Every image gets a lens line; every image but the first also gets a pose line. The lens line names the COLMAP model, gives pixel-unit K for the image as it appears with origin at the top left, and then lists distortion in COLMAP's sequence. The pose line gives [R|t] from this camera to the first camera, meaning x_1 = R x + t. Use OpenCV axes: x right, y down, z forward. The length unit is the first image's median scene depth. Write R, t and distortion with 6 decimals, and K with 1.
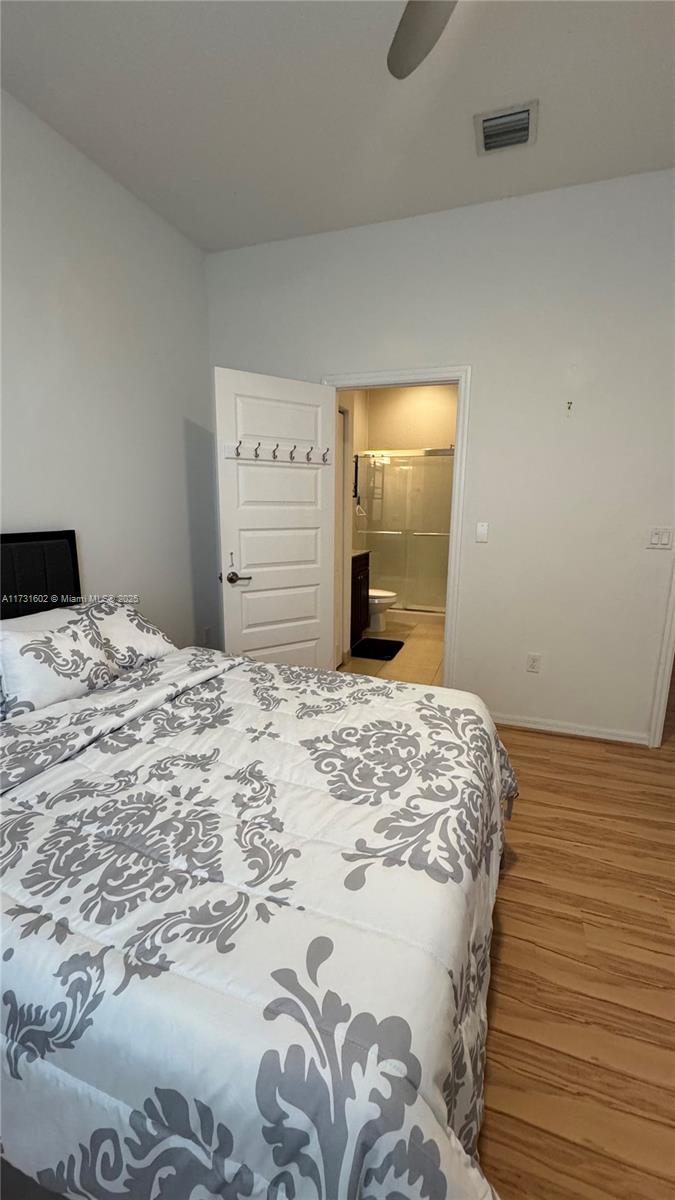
lens RADIAL K [[480.5, 0, 340.0], [0, 480.5, 595.4], [0, 0, 1]] dist [-0.000376, 0.000284]
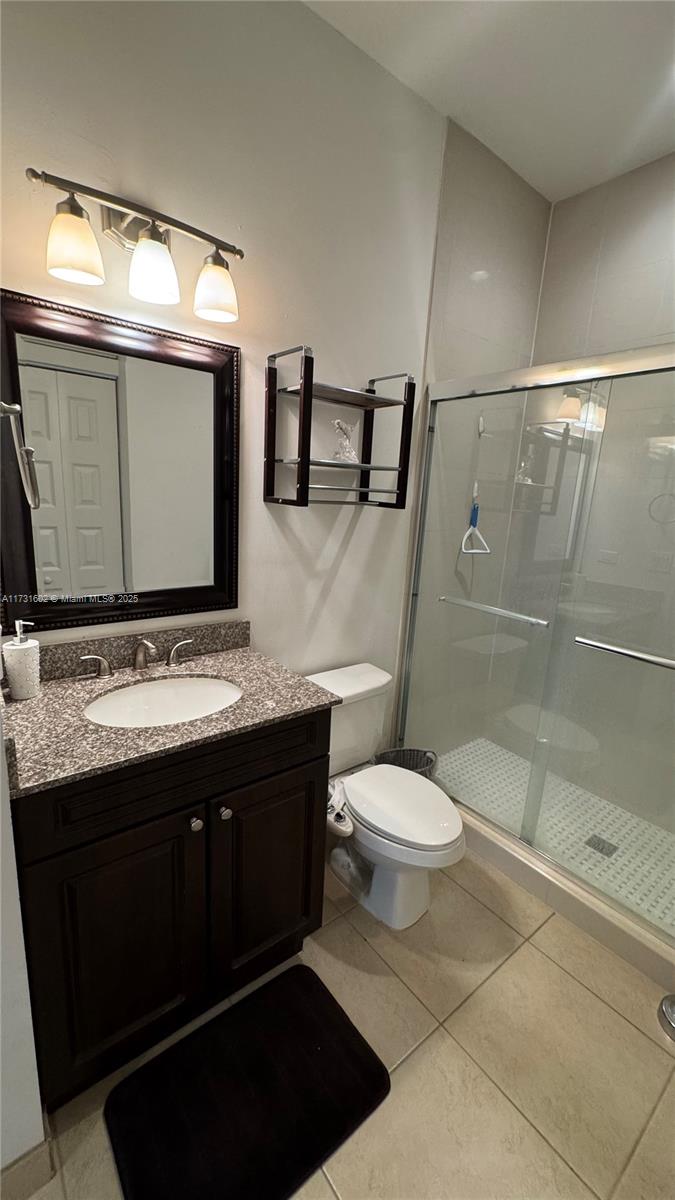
lens RADIAL K [[480.5, 0, 343.3], [0, 480.5, 597.9], [0, 0, 1]] dist [-0.000376, 0.000284]
pose [[0.850035, 0.146020, -0.506082, 0.186765], [-0.144259, 0.988608, 0.042940, -0.152260], [0.506586, 0.036506, 0.861416, 0.694315]]
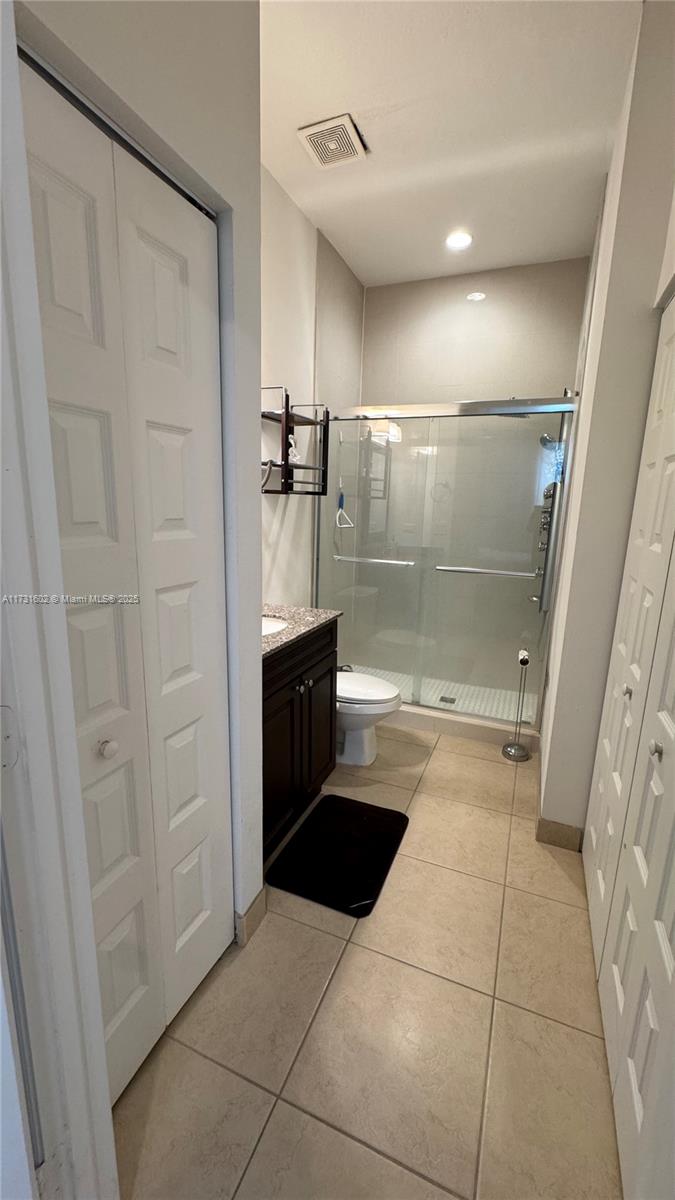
lens RADIAL K [[480.5, 0, 340.6], [0, 480.5, 597.9], [0, 0, 1]] dist [-0.000376, 0.000284]
pose [[0.998730, 0.024099, -0.044239, 0.077232], [-0.023724, 0.999678, 0.008974, -0.102271], [0.044441, -0.007913, 0.998981, 0.499142]]
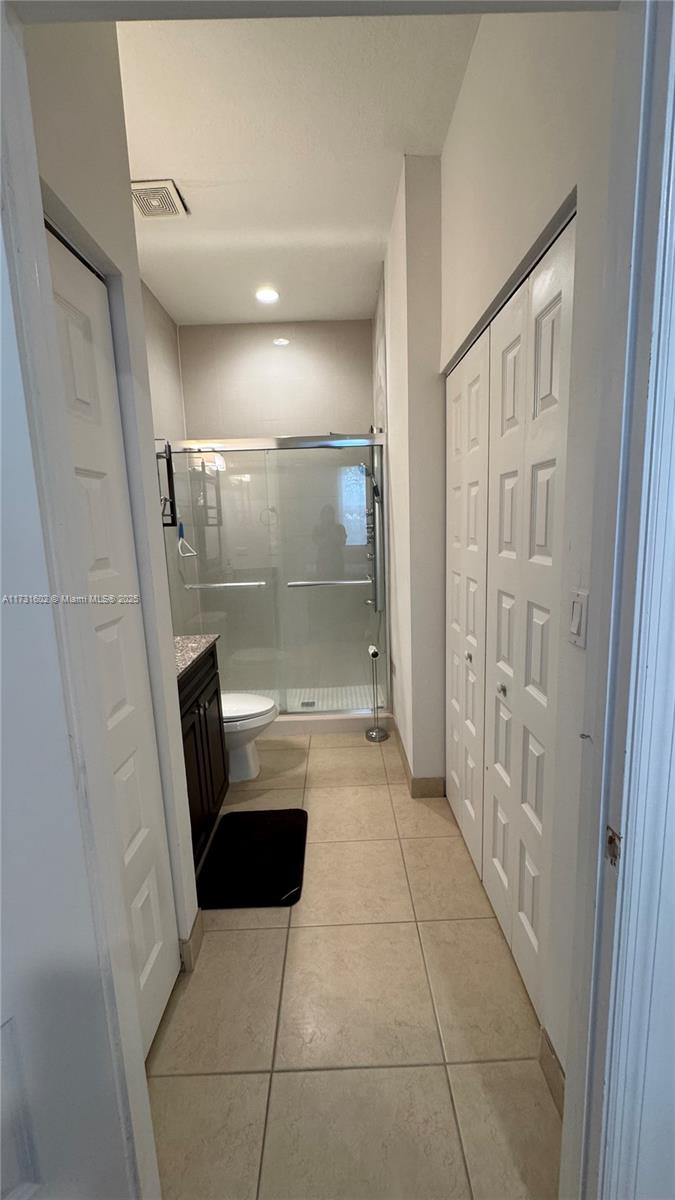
lens RADIAL K [[480.5, 0, 339.6], [0, 480.5, 598.7], [0, 0, 1]] dist [-0.000376, 0.000284]
pose [[0.937095, -0.101827, 0.333893, 0.019575], [0.114214, 0.993300, -0.017622, -0.098744], [-0.329861, 0.054649, 0.942446, 0.464114]]
